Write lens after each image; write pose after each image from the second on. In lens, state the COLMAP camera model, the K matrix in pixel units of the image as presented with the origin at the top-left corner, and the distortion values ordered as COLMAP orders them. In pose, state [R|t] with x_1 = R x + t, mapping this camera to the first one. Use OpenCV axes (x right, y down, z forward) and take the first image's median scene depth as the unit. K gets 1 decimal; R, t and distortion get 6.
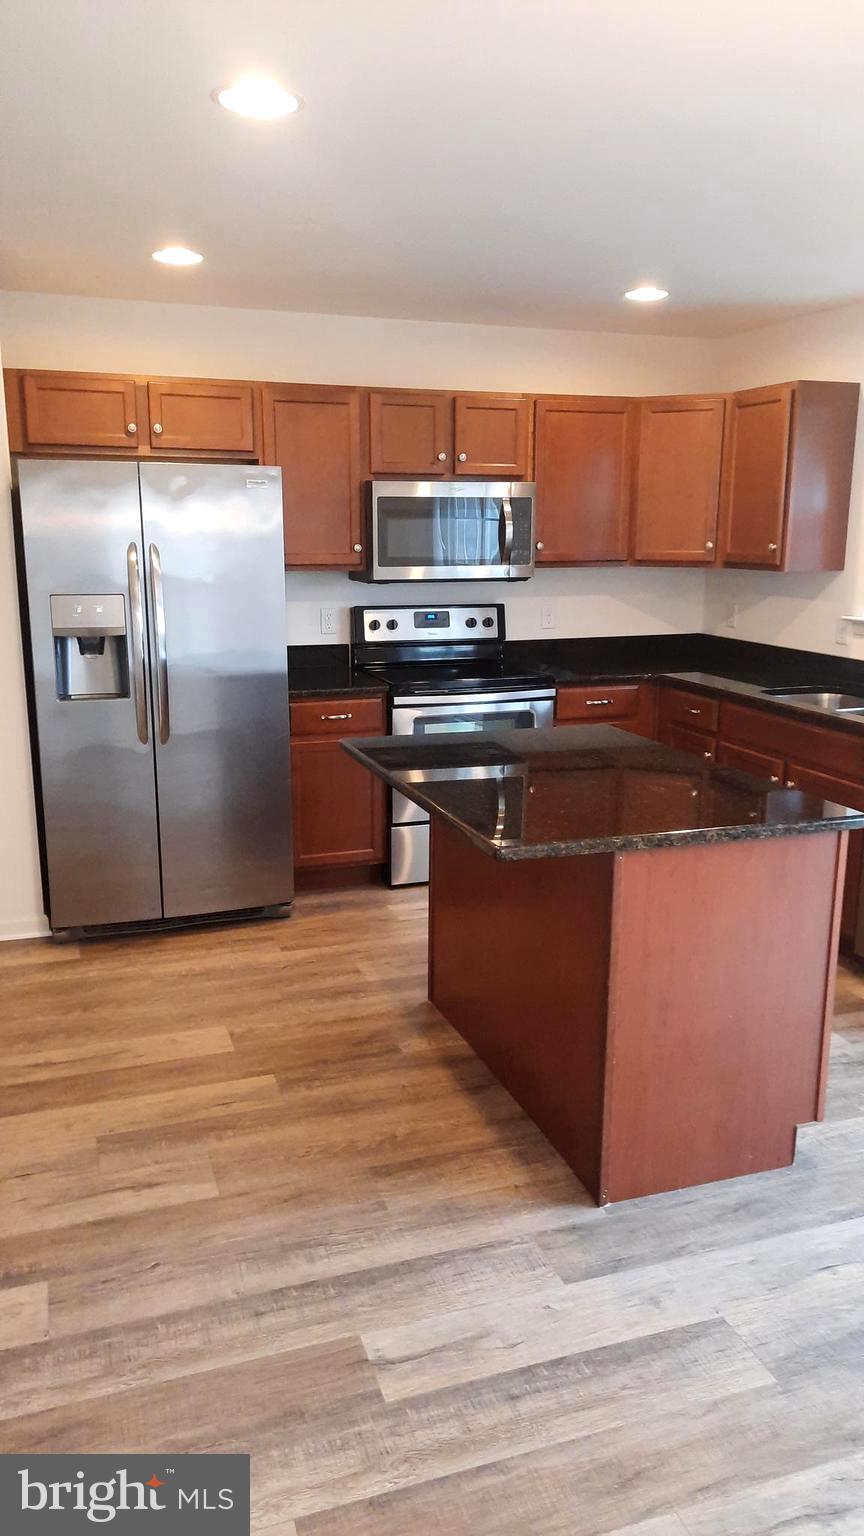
lens RADIAL K [[1118.0, 0, 433.3], [0, 1118.0, 768.9], [0, 0, 1]] dist [0.056618, -0.007167]
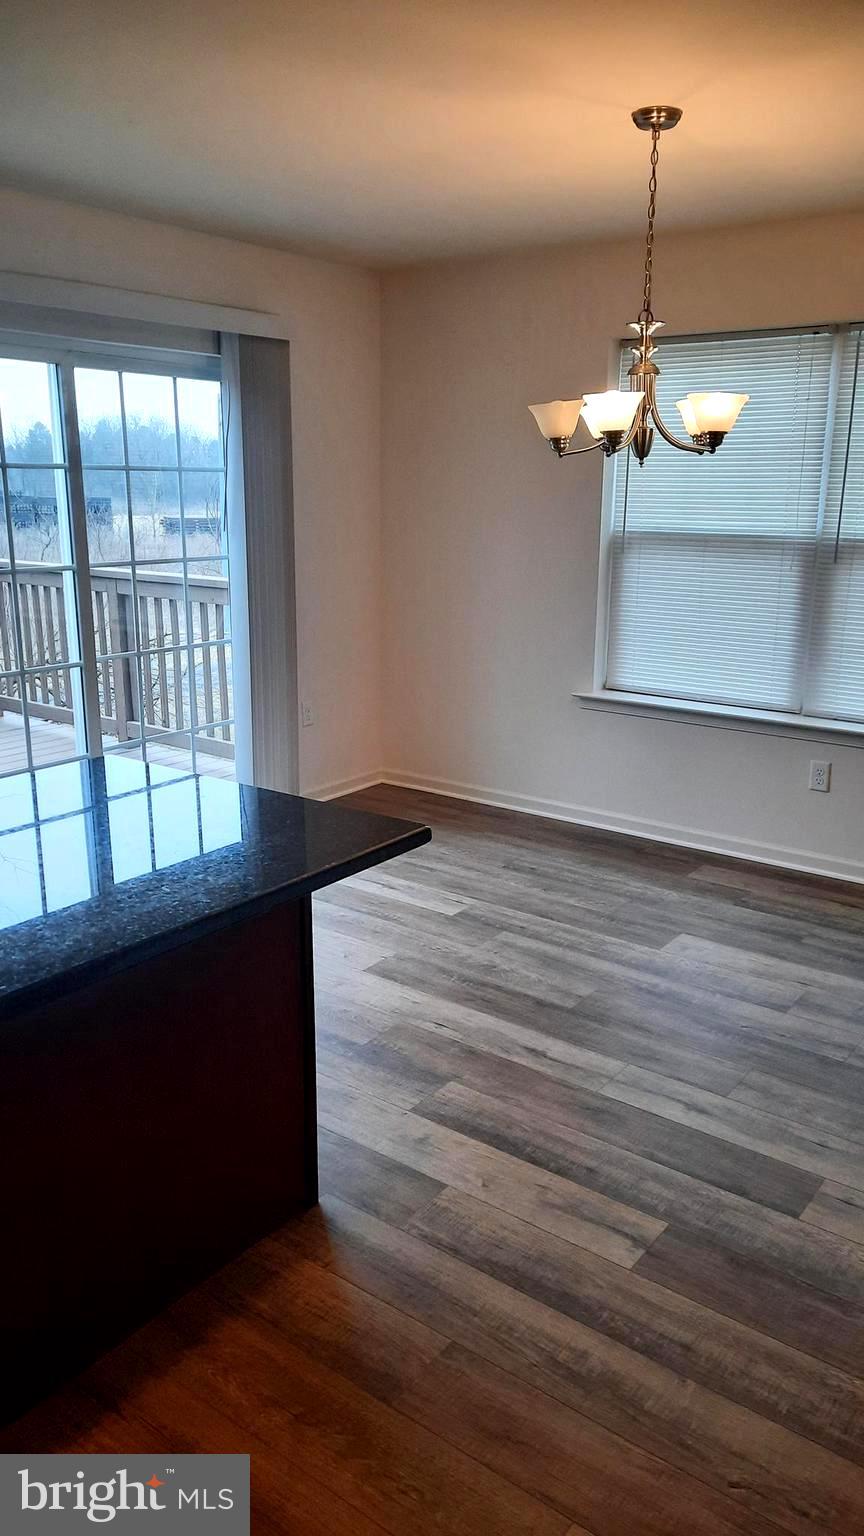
lens RADIAL K [[1118.0, 0, 433.0], [0, 1118.0, 769.8], [0, 0, 1]] dist [0.056618, -0.007167]
pose [[-0.554857, -0.229594, 0.799638, -0.671002], [0.160405, 0.913607, 0.373620, -0.320708], [-0.816336, 0.335572, -0.470093, 1.451506]]
